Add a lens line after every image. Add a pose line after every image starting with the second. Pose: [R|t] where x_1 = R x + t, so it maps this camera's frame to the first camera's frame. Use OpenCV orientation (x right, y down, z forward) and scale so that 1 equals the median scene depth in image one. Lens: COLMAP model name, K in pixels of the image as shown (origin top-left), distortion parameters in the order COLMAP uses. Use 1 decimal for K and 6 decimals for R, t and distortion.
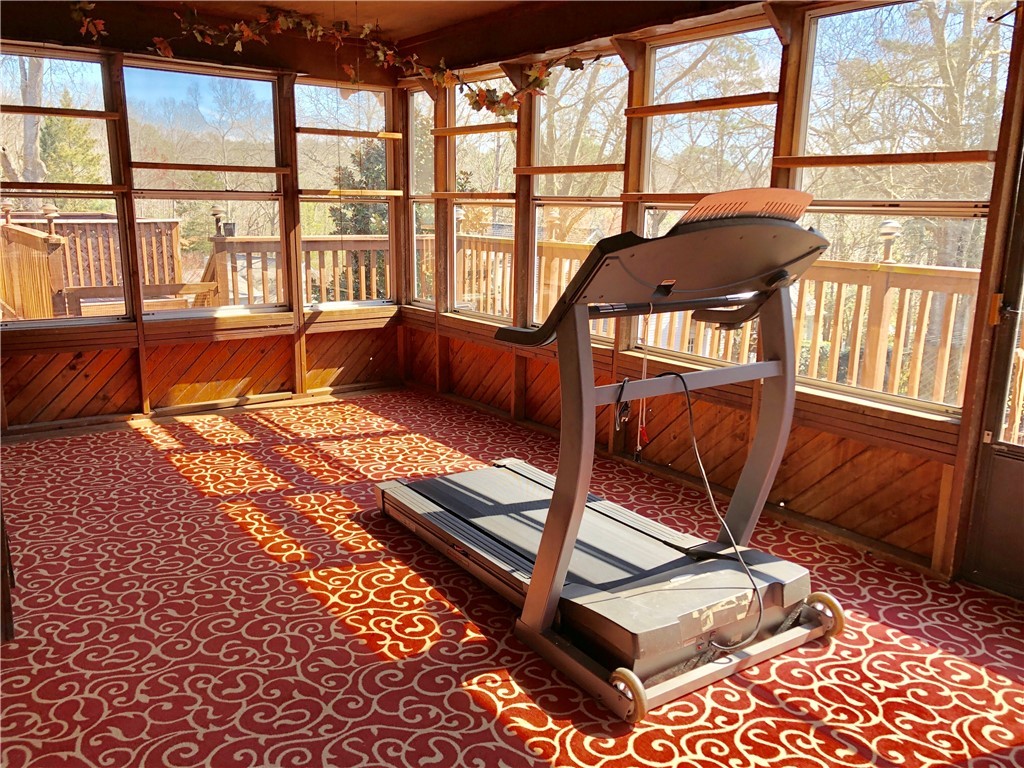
lens RADIAL K [[832.0, 0, 526.7], [0, 832.0, 378.7], [0, 0, 1]] dist [0.028778, -0.013894]
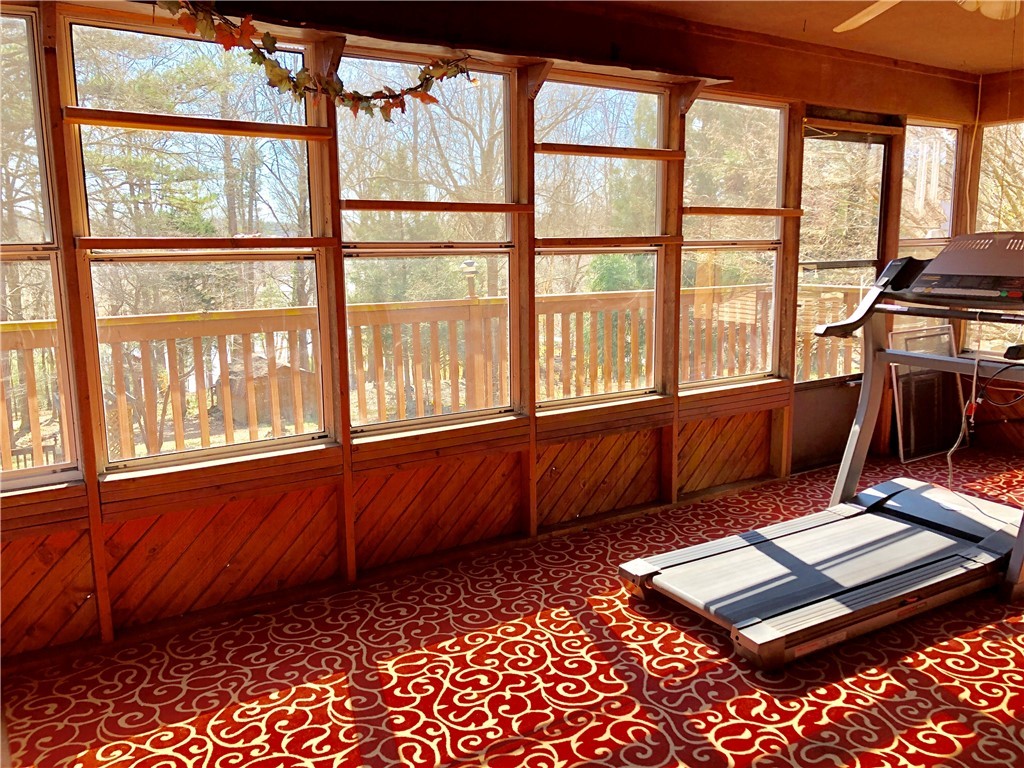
lens RADIAL K [[817.4, 0, 512.0], [0, 817.4, 362.3], [0, 0, 1]] dist [0.006027, -0.000457]
pose [[0.096514, -0.161770, 0.982098, -0.790526], [0.230240, 0.963571, 0.136092, -0.230280], [-0.968336, 0.212983, 0.130244, 0.991839]]
